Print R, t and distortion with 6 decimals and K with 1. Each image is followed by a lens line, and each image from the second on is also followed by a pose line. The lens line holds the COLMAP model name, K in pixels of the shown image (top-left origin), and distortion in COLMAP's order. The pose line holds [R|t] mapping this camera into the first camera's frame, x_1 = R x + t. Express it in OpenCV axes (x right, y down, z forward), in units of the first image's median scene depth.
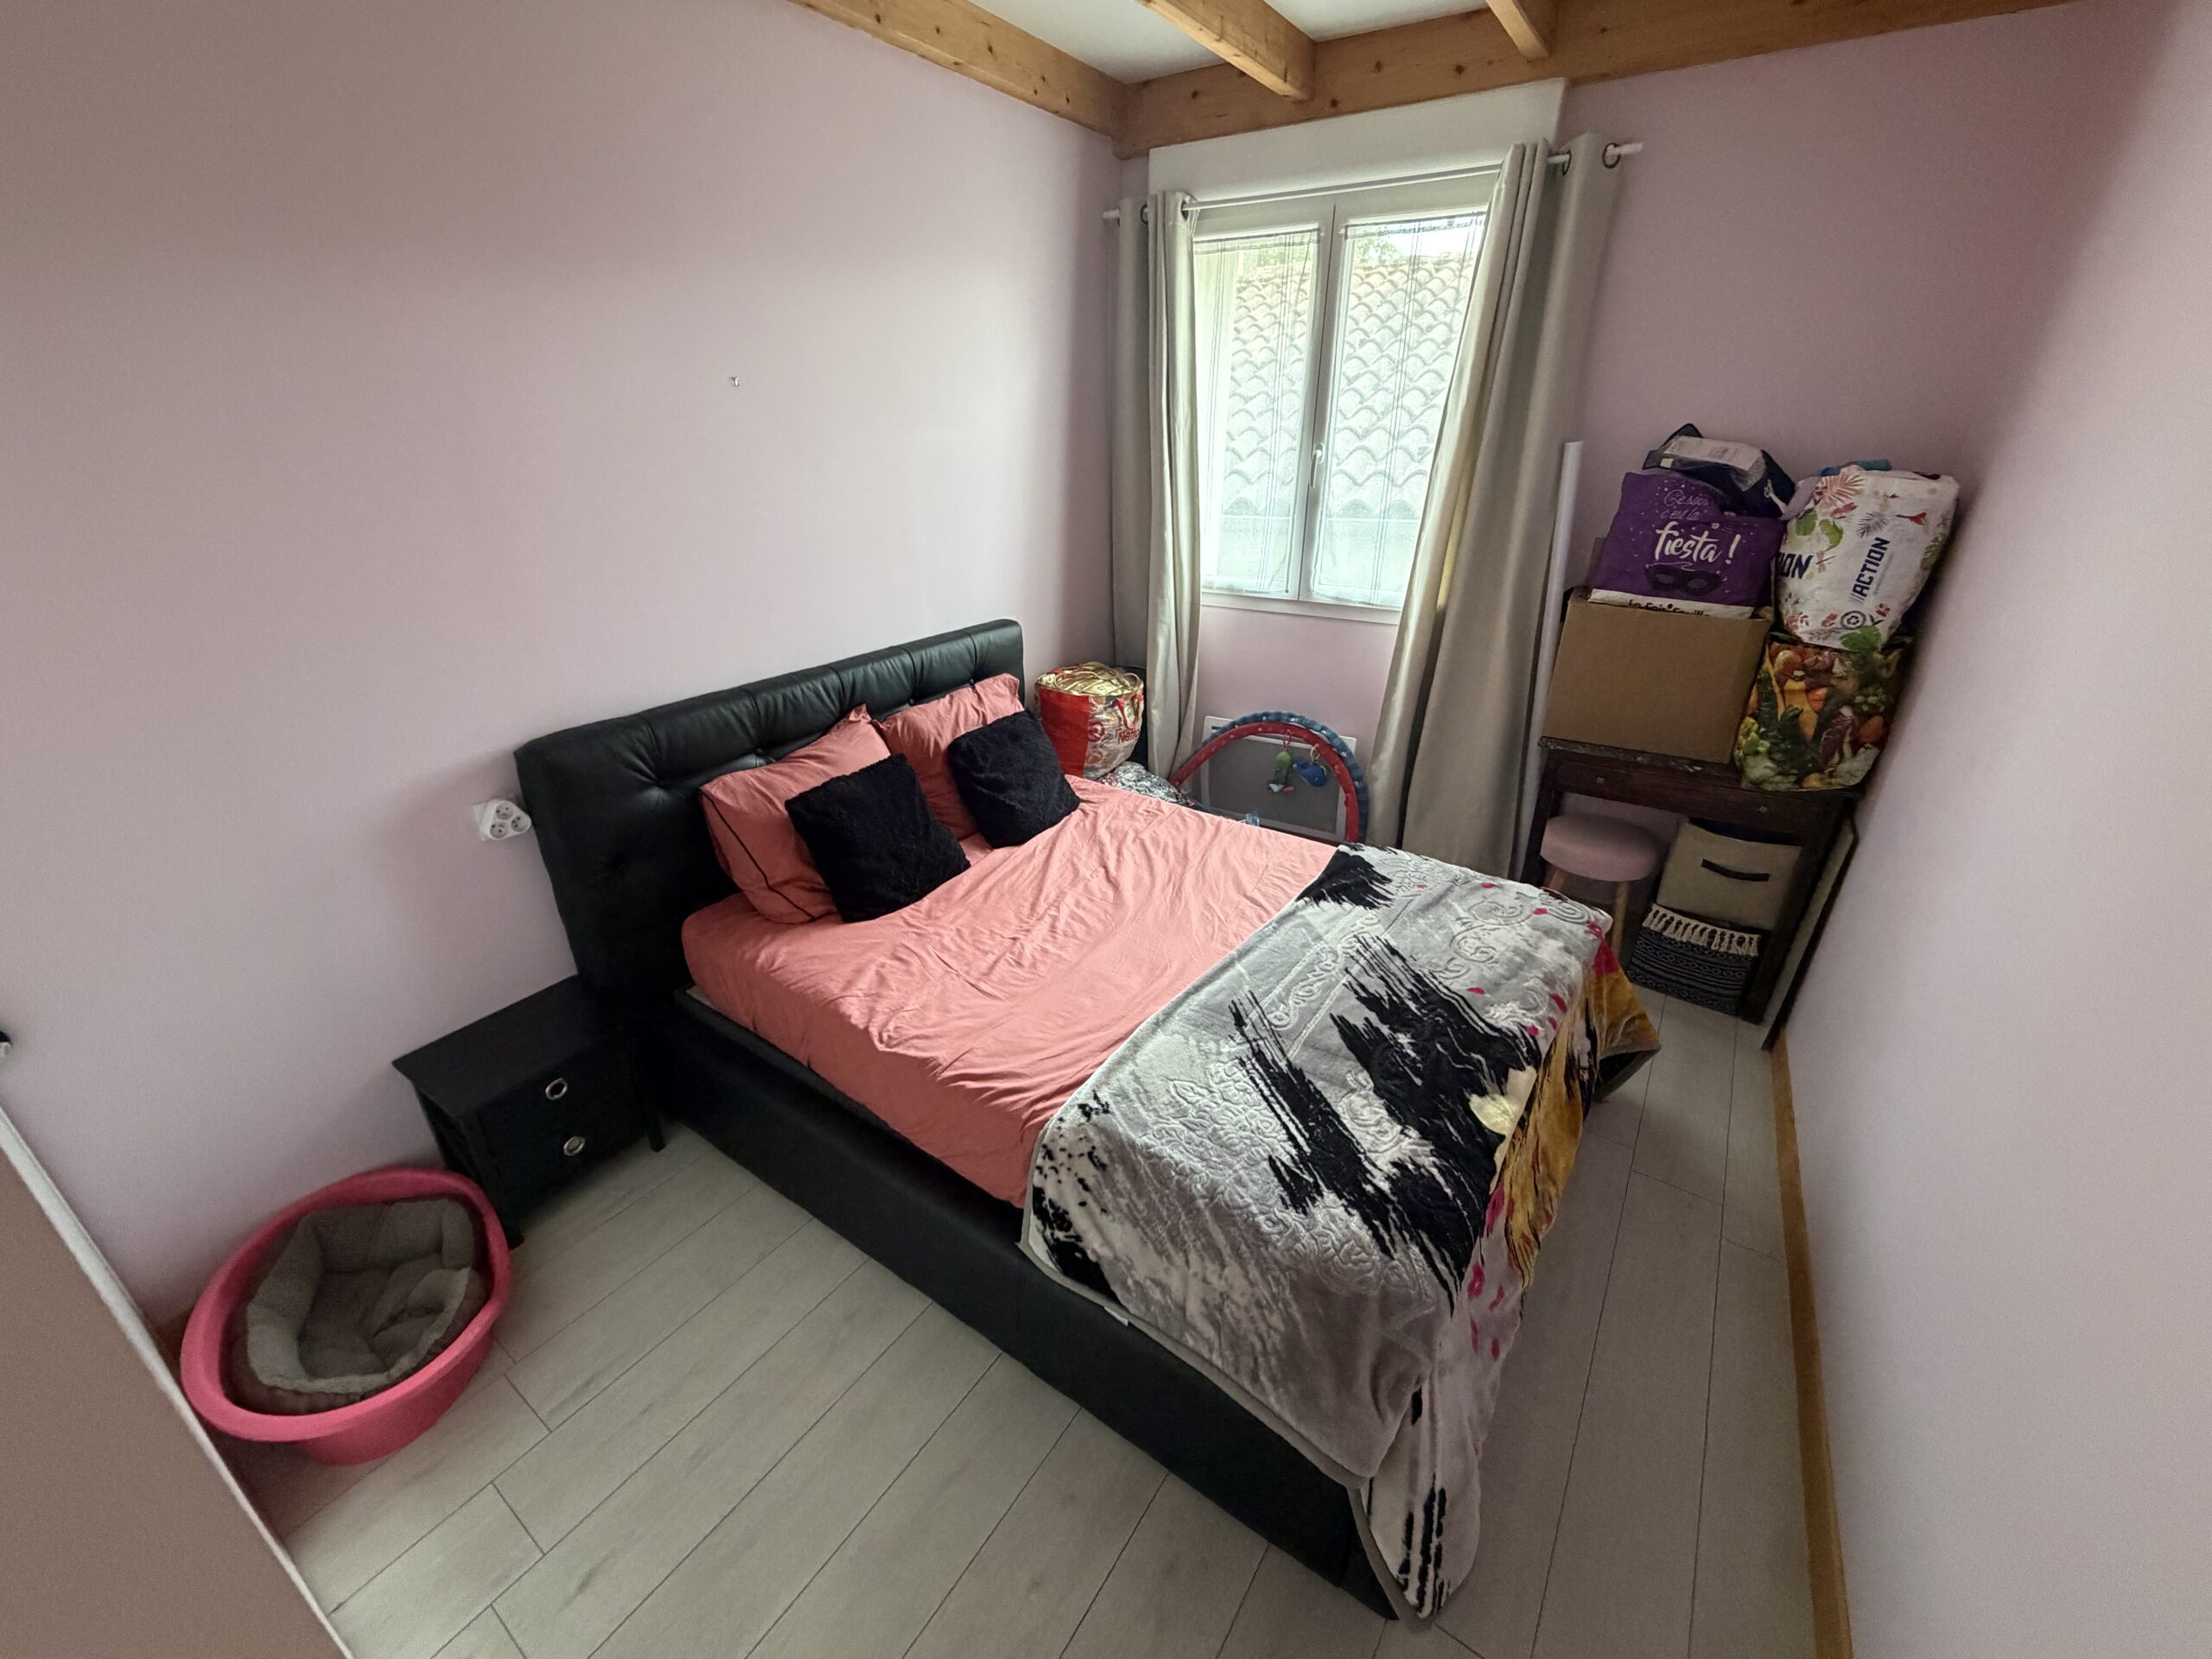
lens RADIAL K [[879.9, 0, 1095.5], [0, 879.9, 825.3], [0, 0, 1]] dist [-0.000792, -0.000976]
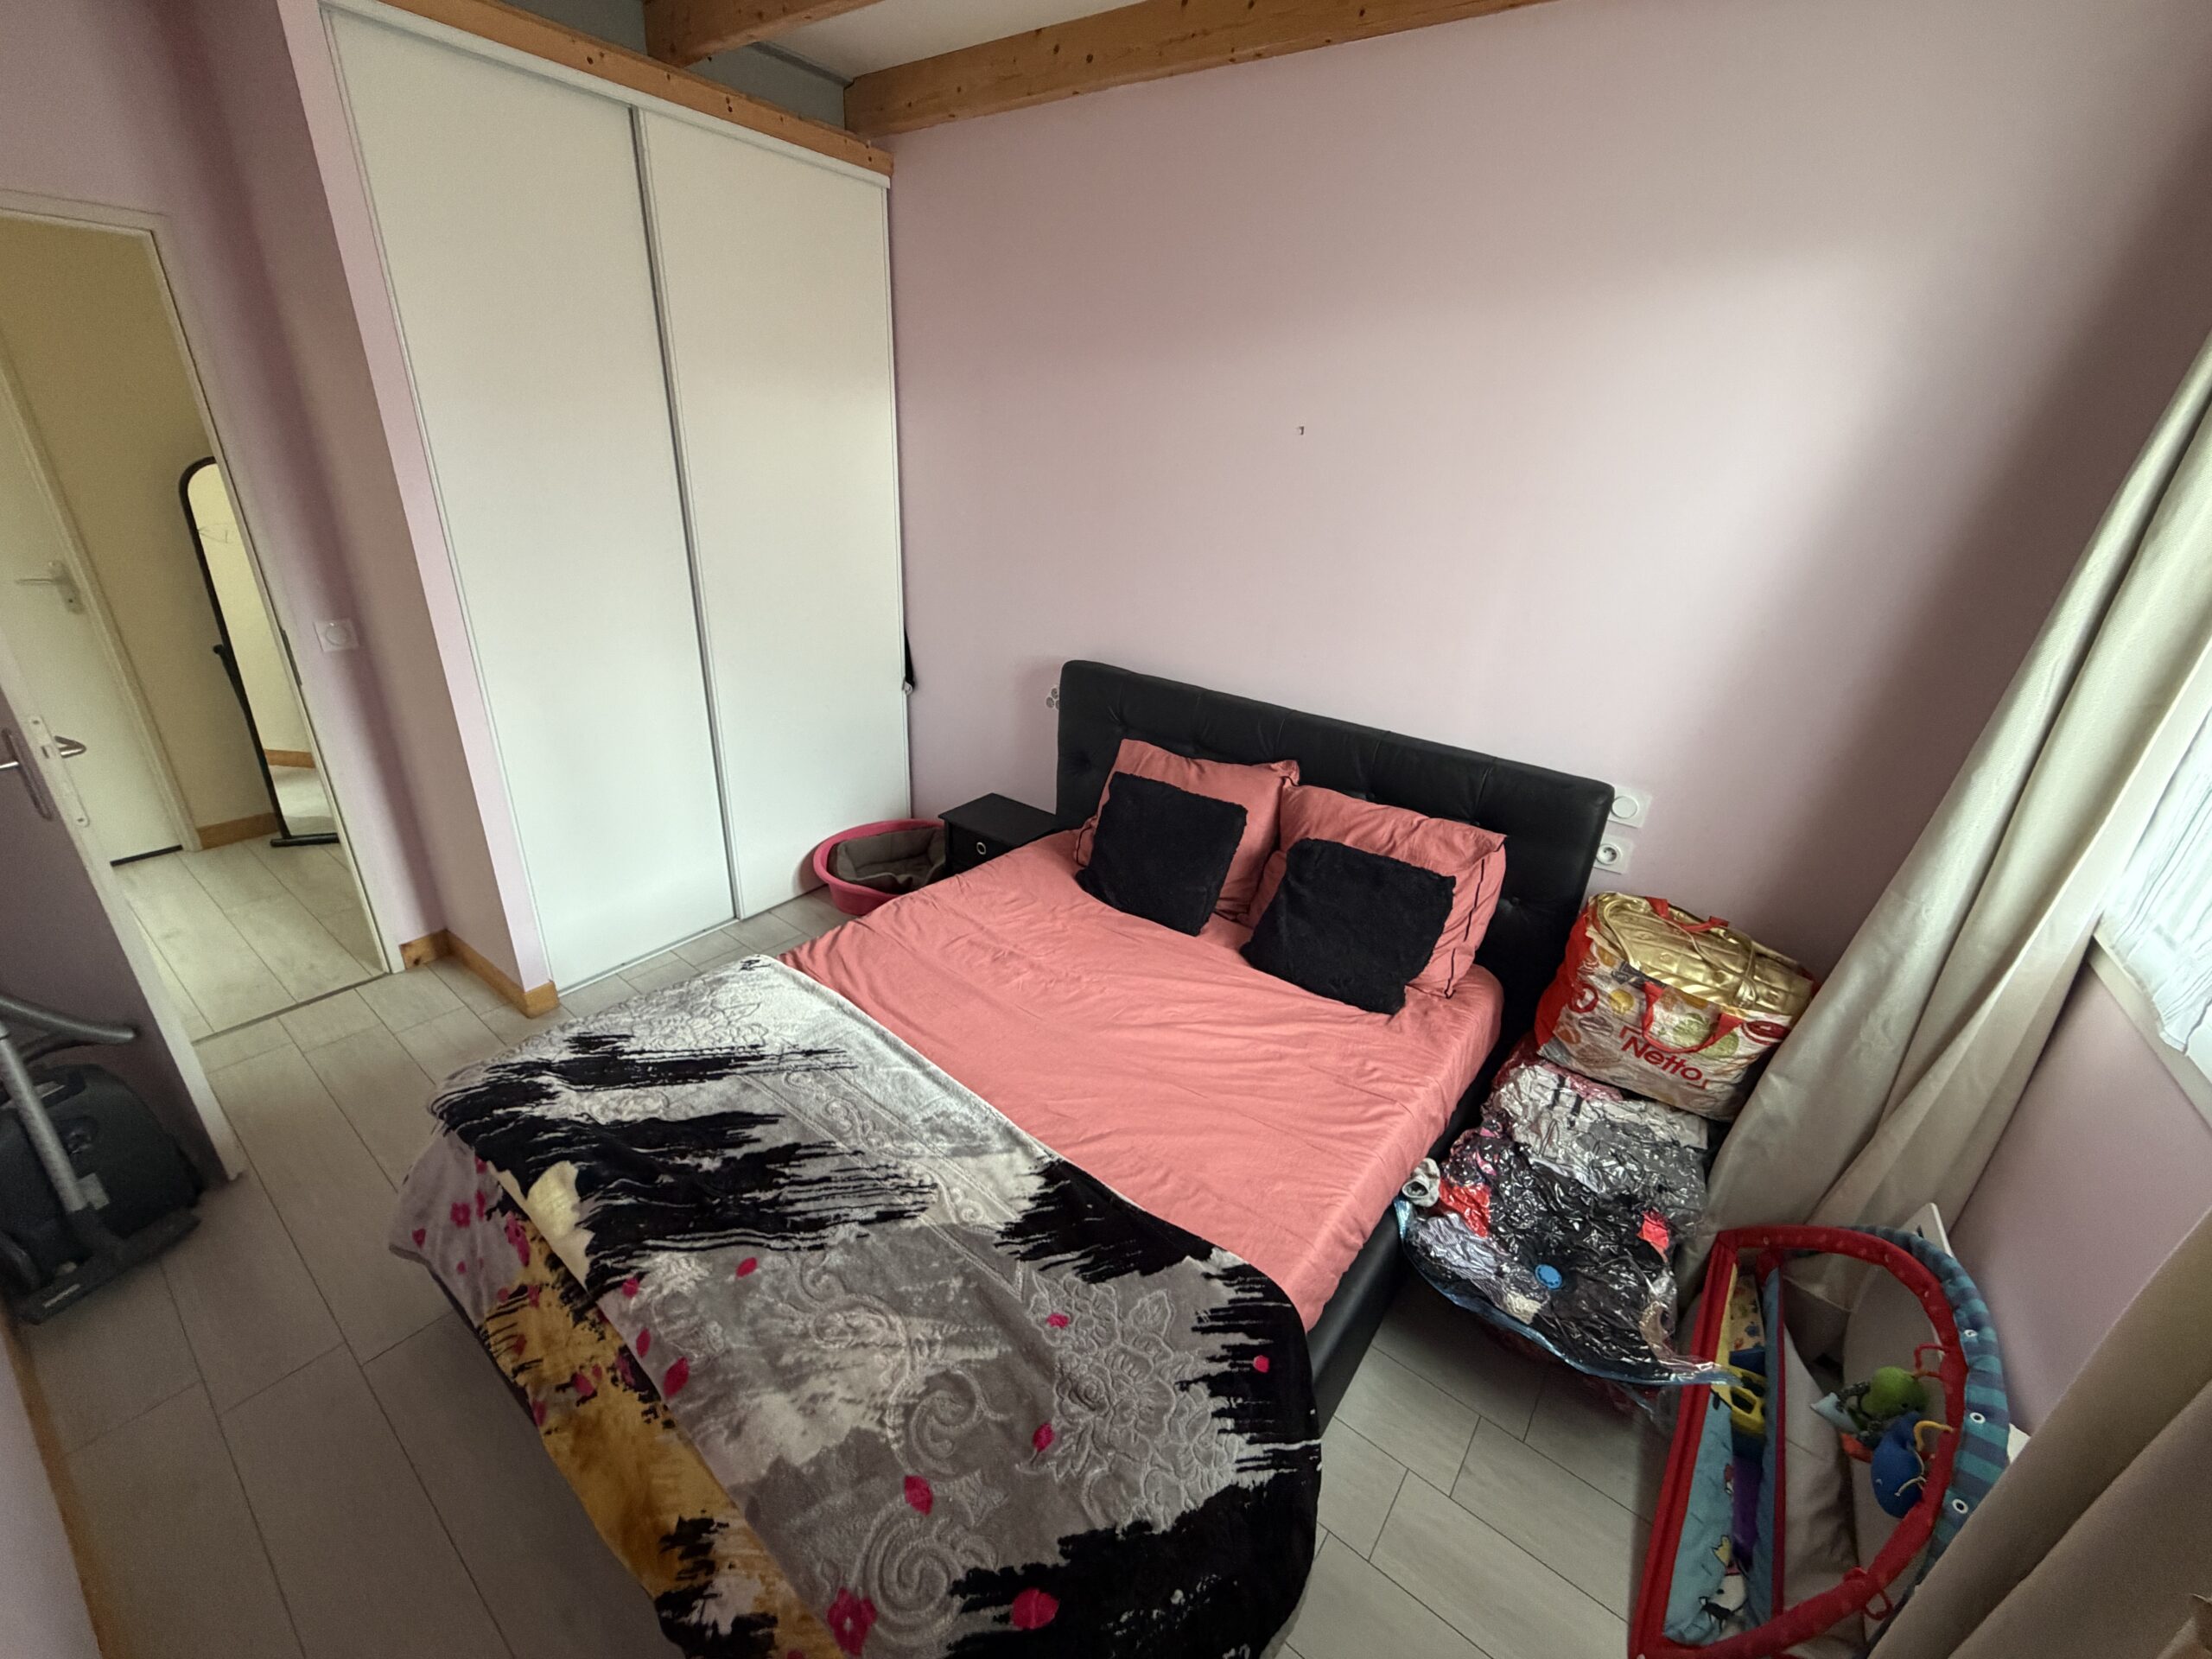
lens RADIAL K [[879.9, 0, 1097.2], [0, 879.9, 825.5], [0, 0, 1]] dist [-0.000792, -0.000976]
pose [[-0.046221, 0.404008, -0.913587, 0.752112], [-0.462080, 0.802188, 0.378123, -0.399059], [0.885633, 0.439627, 0.149606, 0.810863]]
